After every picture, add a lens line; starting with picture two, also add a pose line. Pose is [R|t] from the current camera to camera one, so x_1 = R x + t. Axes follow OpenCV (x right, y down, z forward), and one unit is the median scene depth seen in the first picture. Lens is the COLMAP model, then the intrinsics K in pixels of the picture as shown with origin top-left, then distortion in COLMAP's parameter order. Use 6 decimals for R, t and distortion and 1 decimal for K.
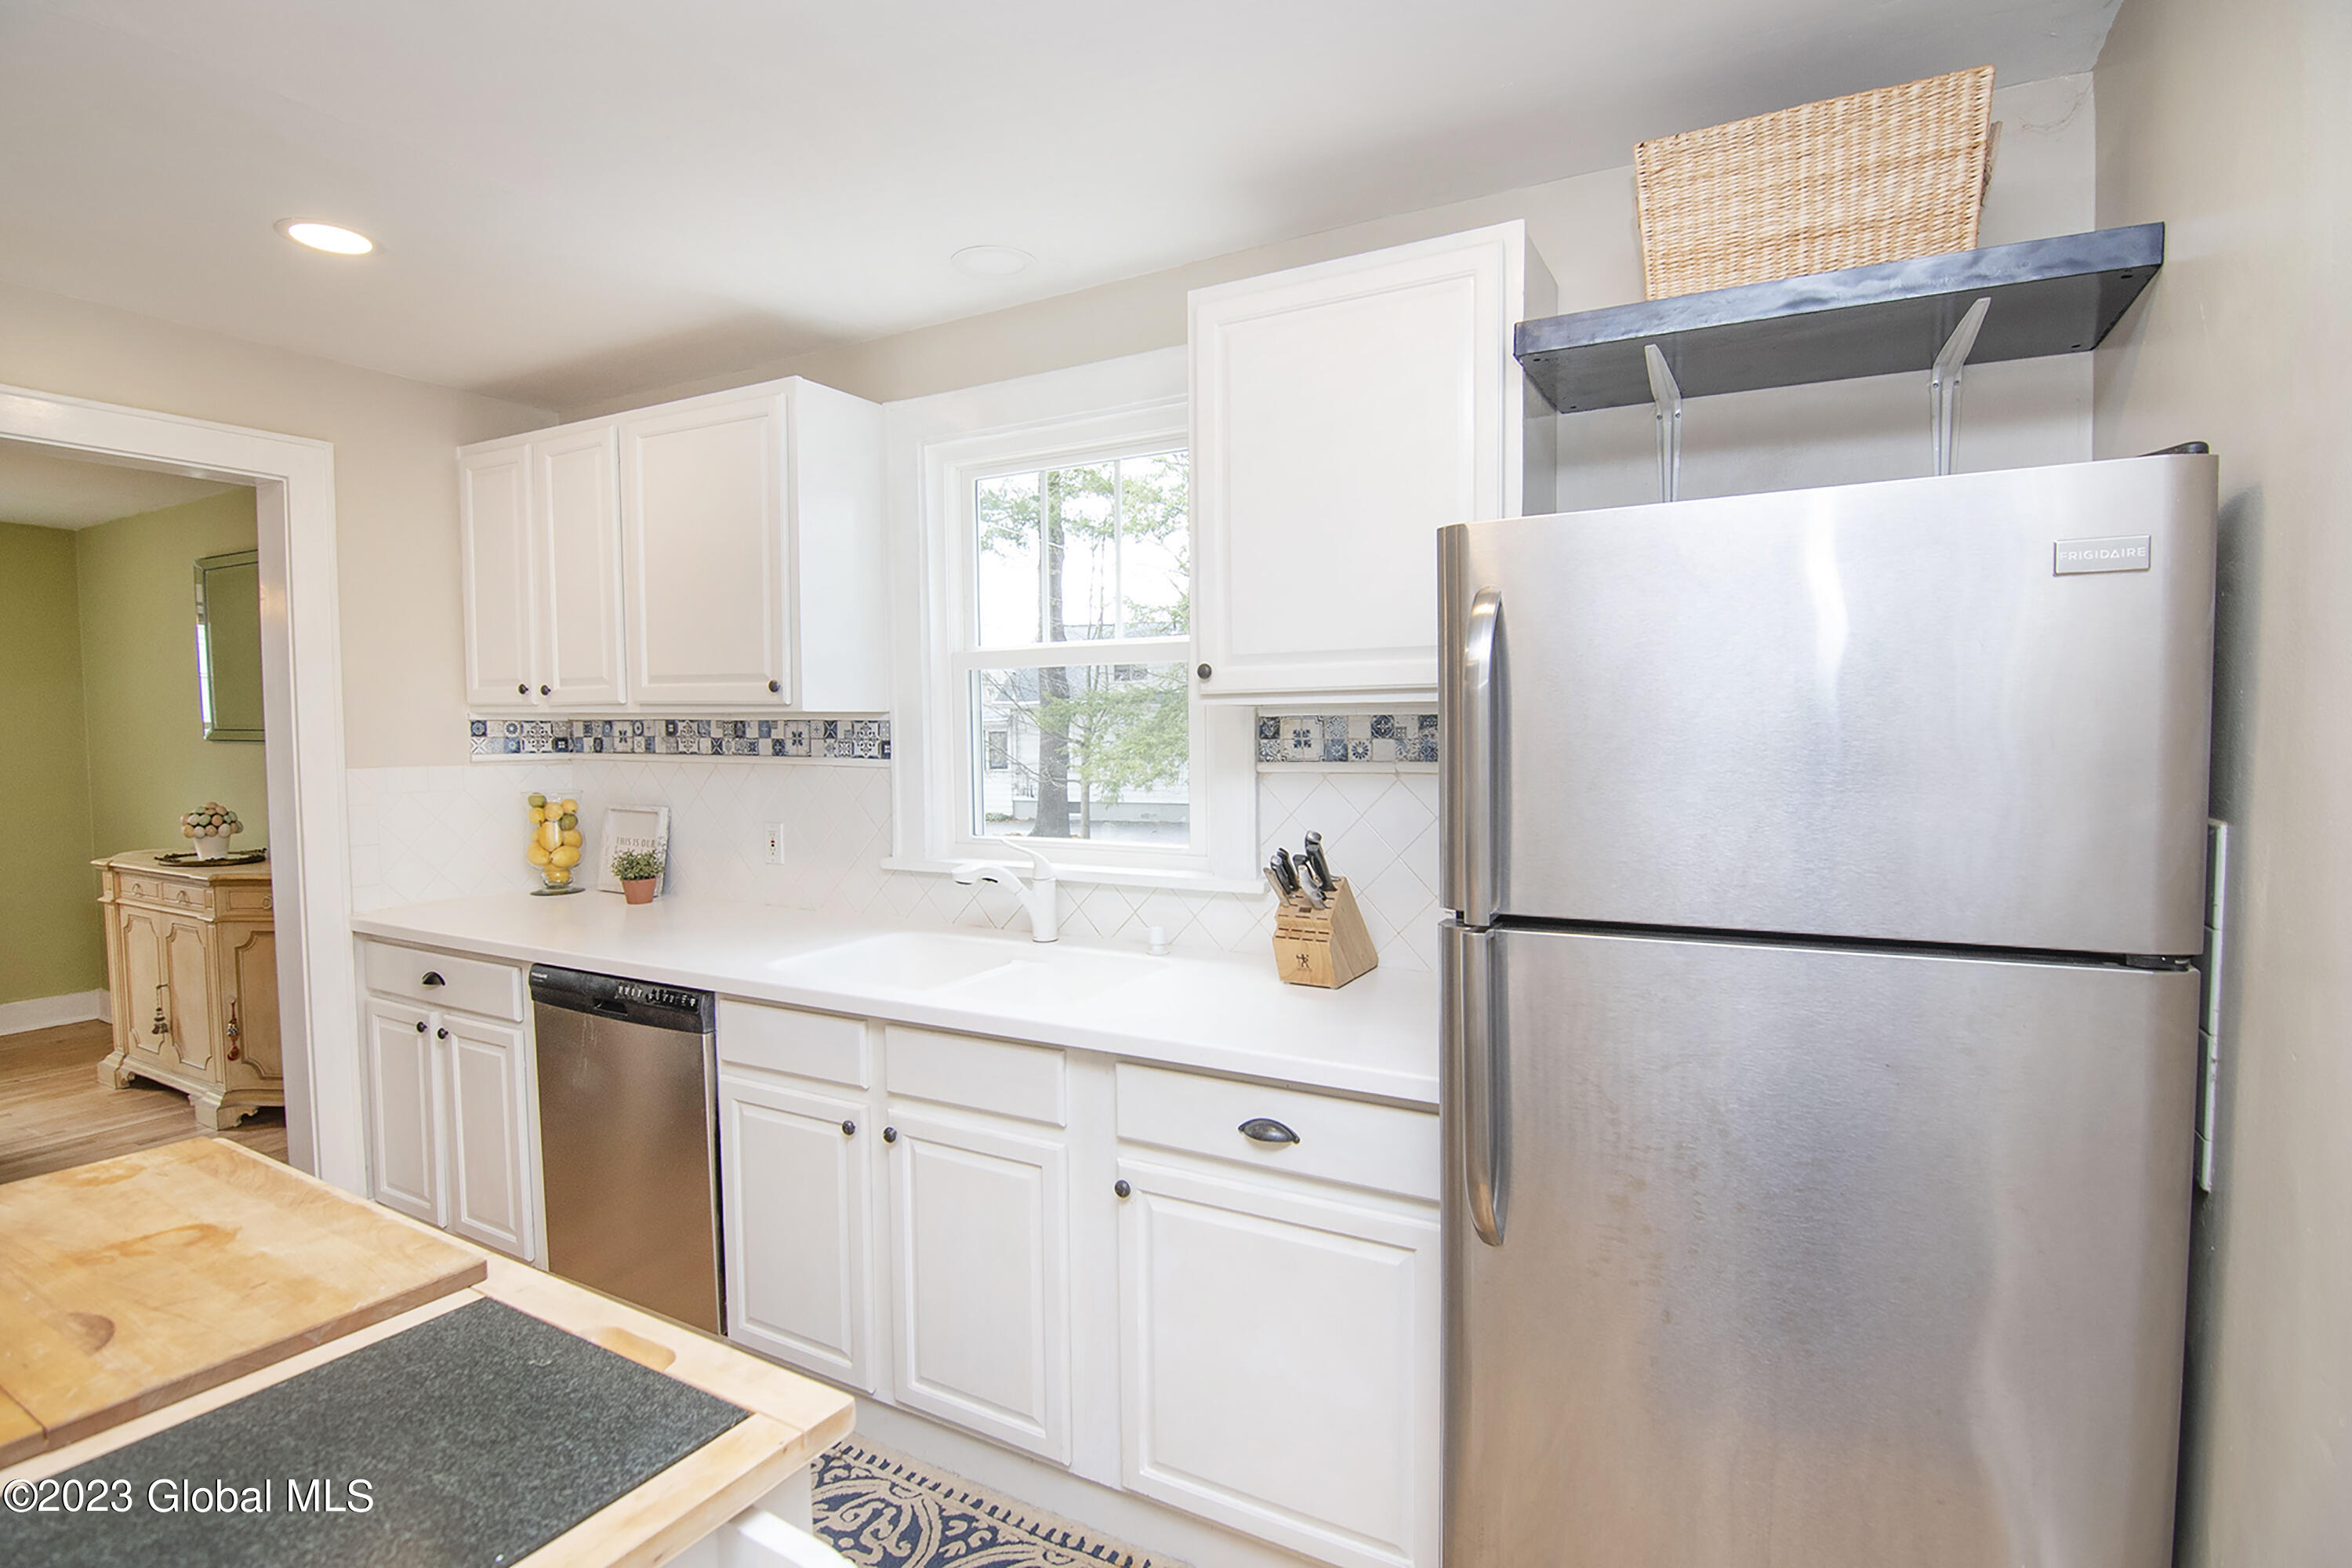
lens RADIAL K [[1143.2, 0, 1180.9], [0, 1143.2, 785.8], [0, 0, 1]] dist [-0.009056, -0.009486]
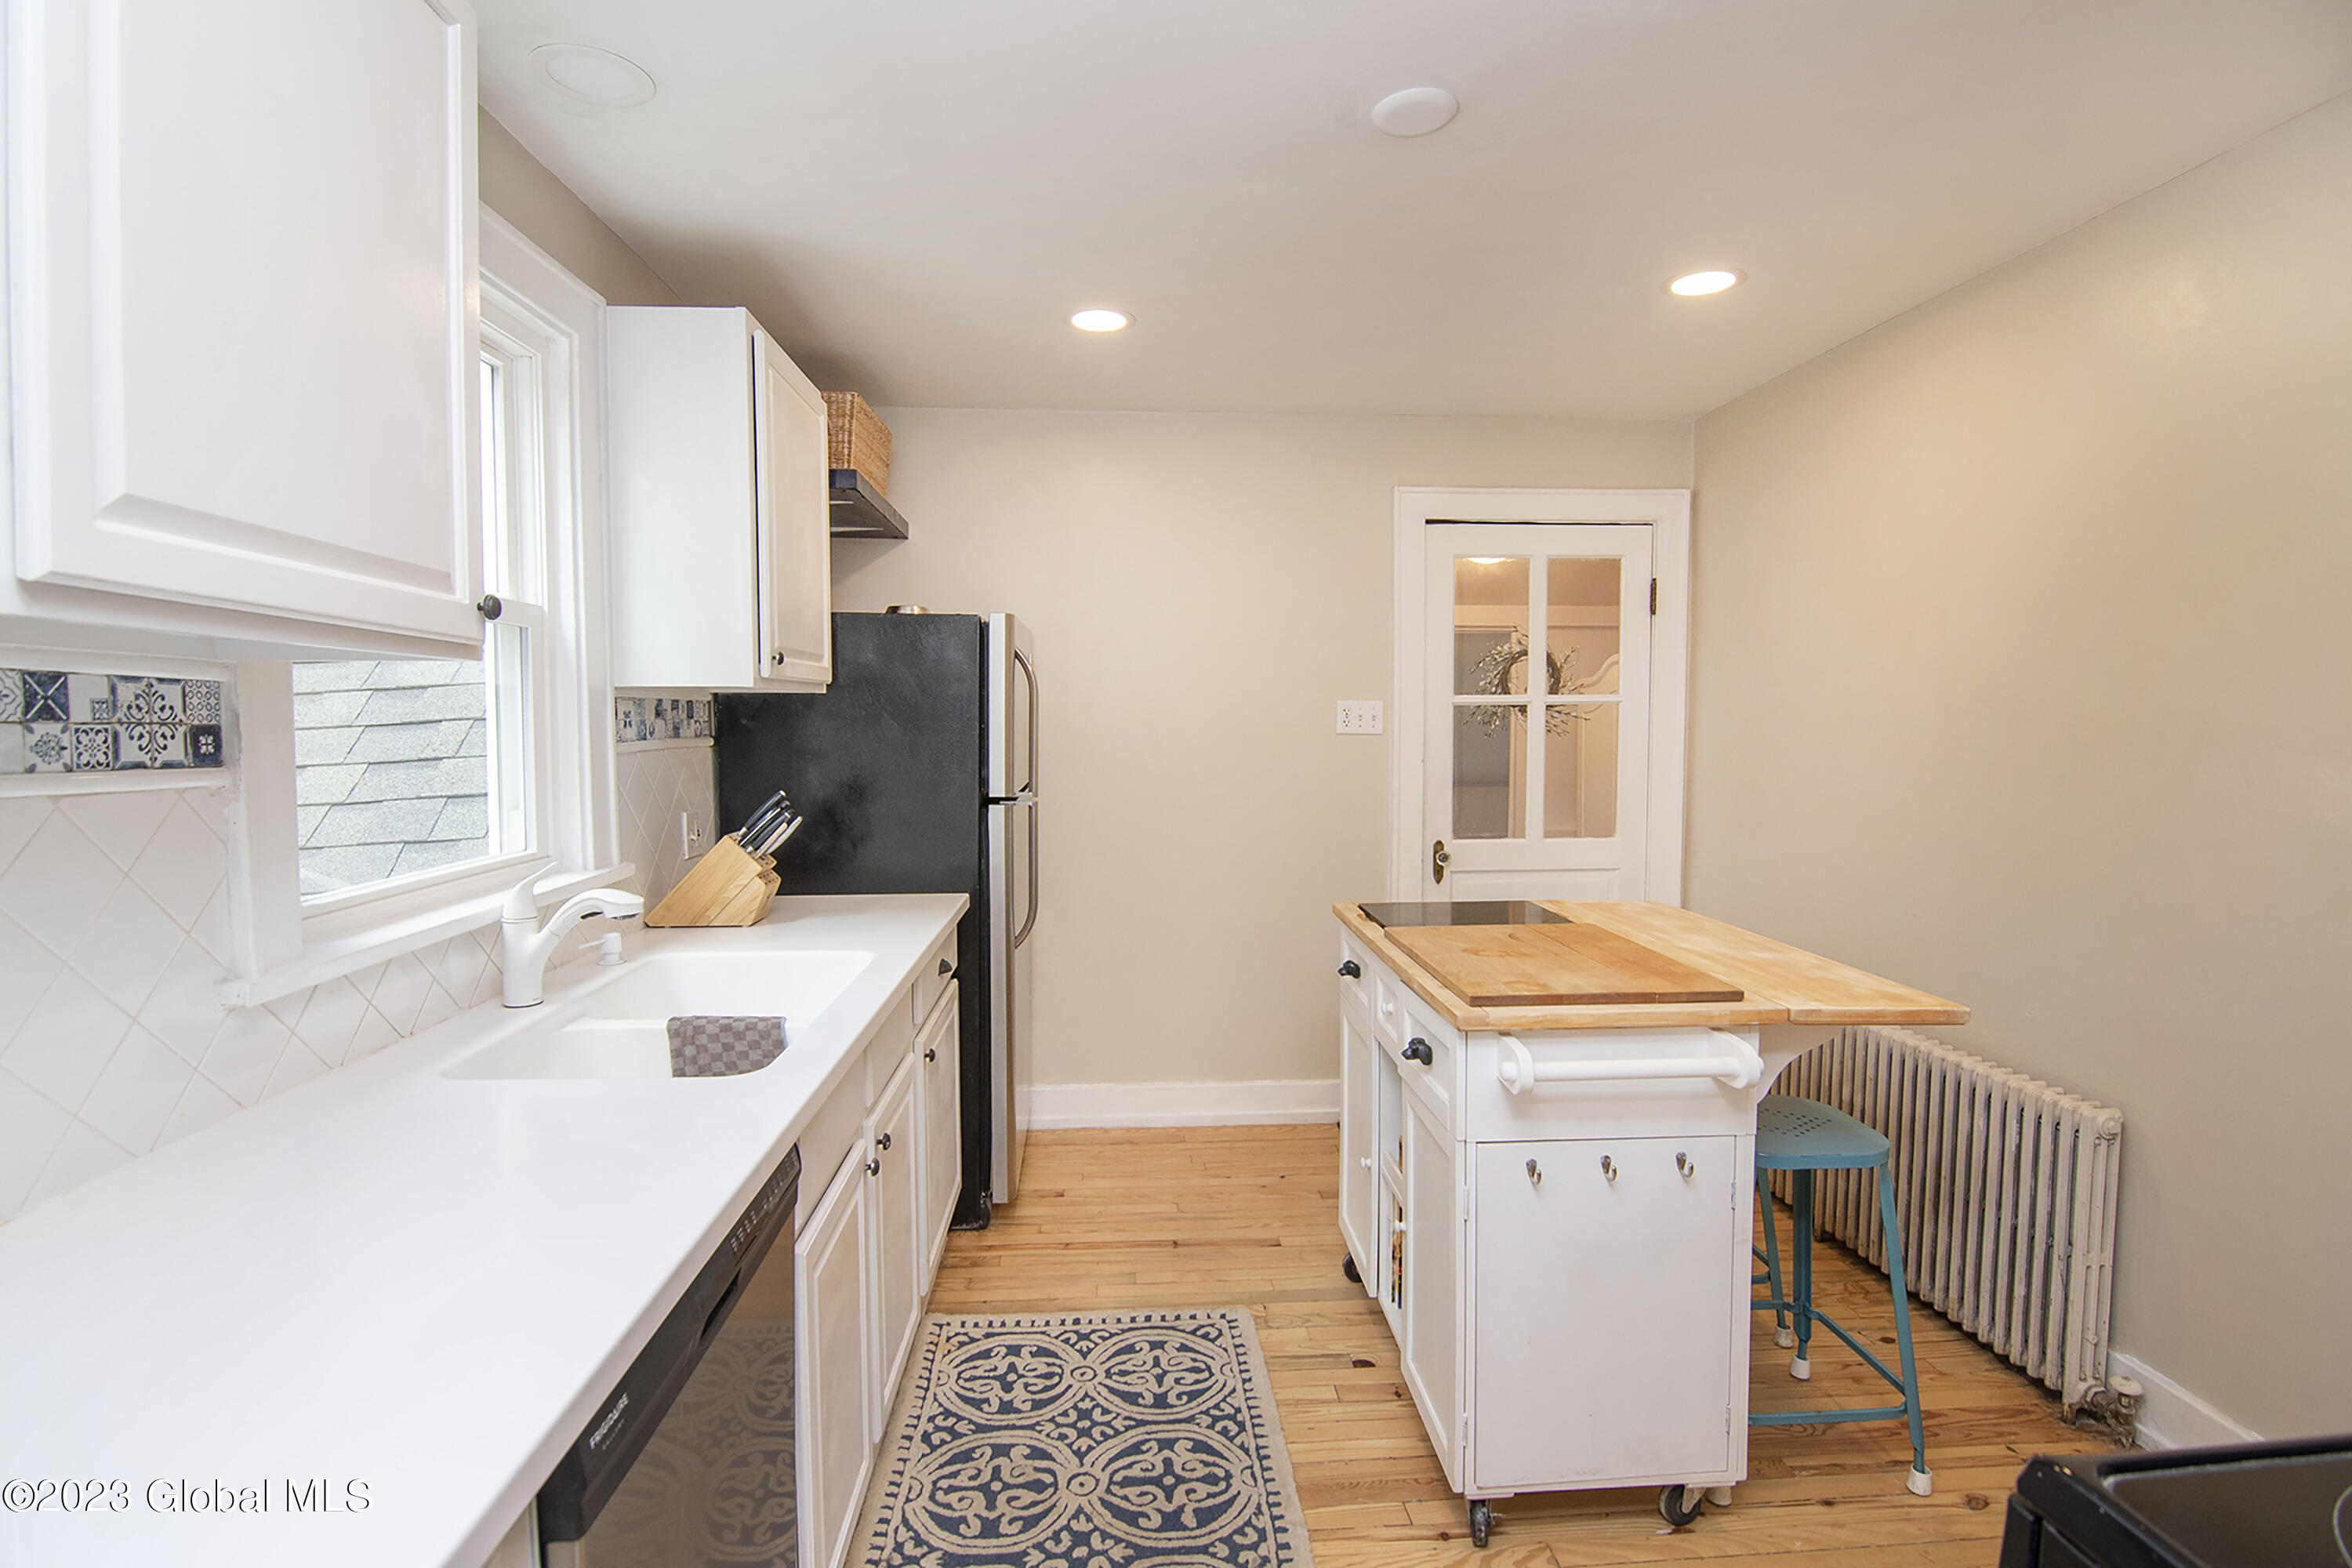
lens RADIAL K [[1143.2, 0, 1192.9], [0, 1143.2, 797.4], [0, 0, 1]] dist [-0.009056, -0.009486]
pose [[-0.553265, -0.053602, 0.831279, -0.966133], [0.046399, 0.994395, 0.095001, -0.041281], [-0.831712, 0.091132, -0.547677, 1.072202]]
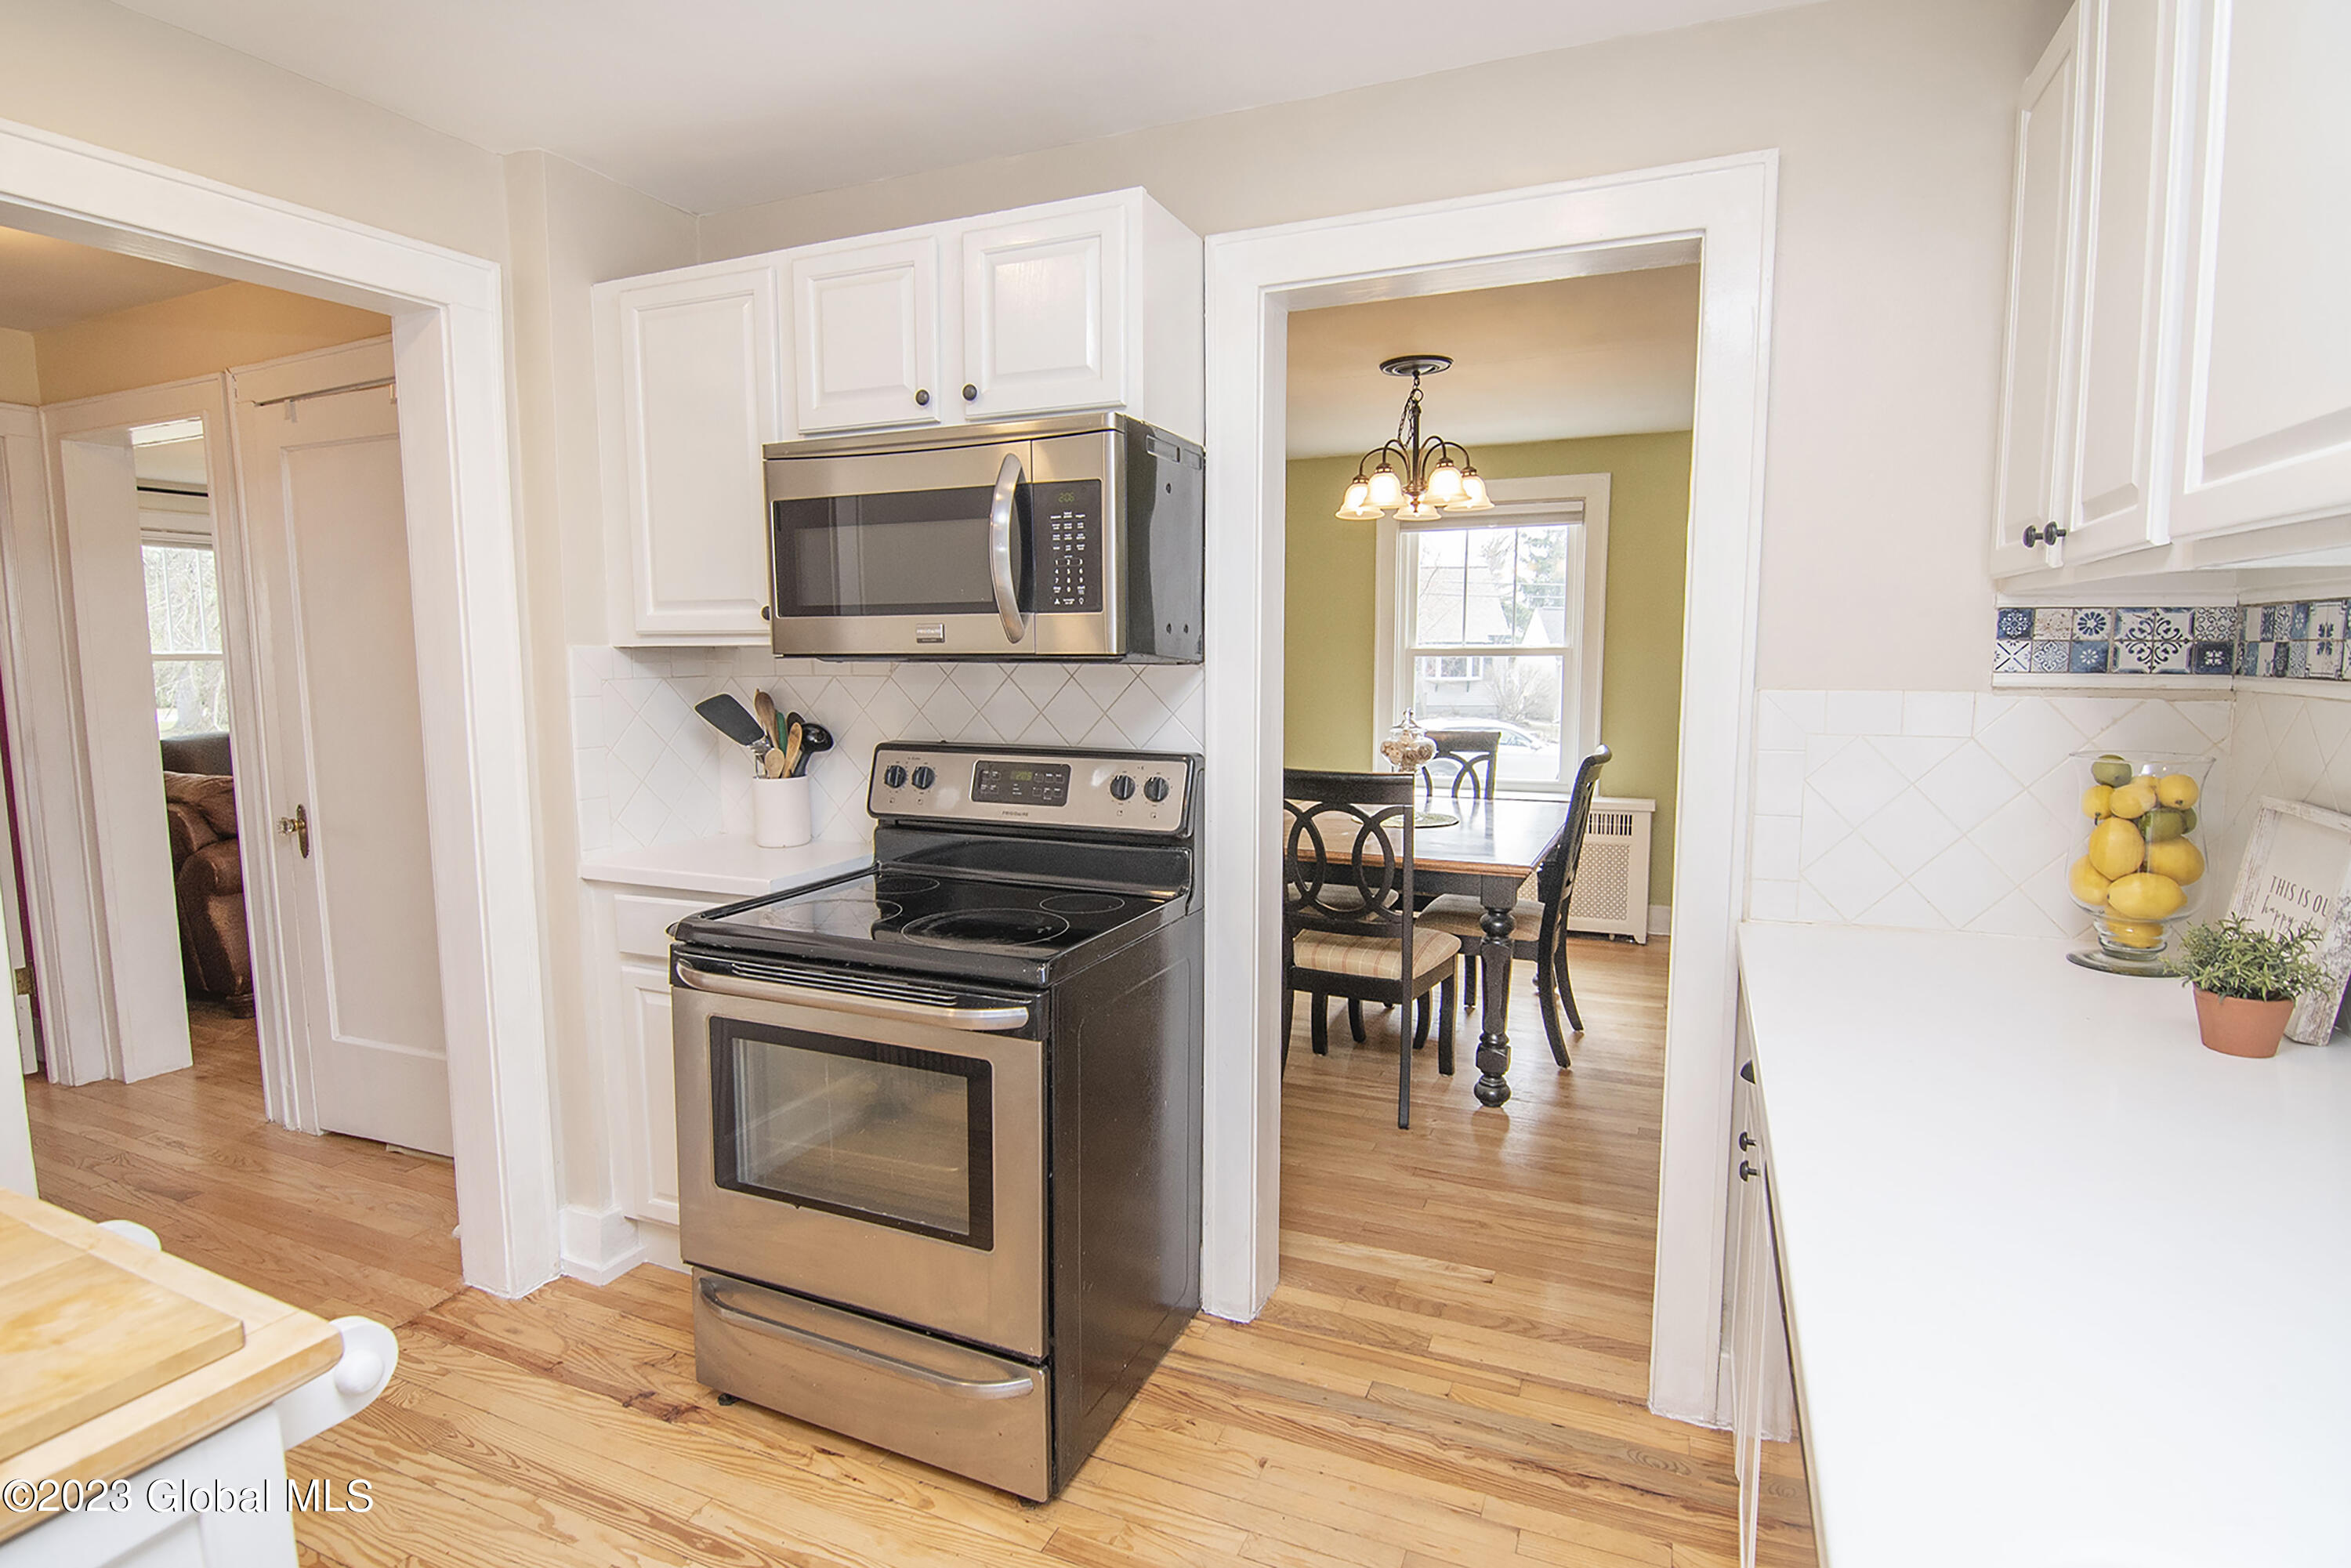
lens RADIAL K [[1142.7, 0, 1181.3], [0, 1142.7, 781.0], [0, 0, 1]] dist [-0.009056, -0.009486]
pose [[0.099689, 0.113317, -0.988545, -0.167832], [-0.046909, 0.992925, 0.109089, -0.022523], [0.993912, 0.035496, 0.104299, 0.733785]]
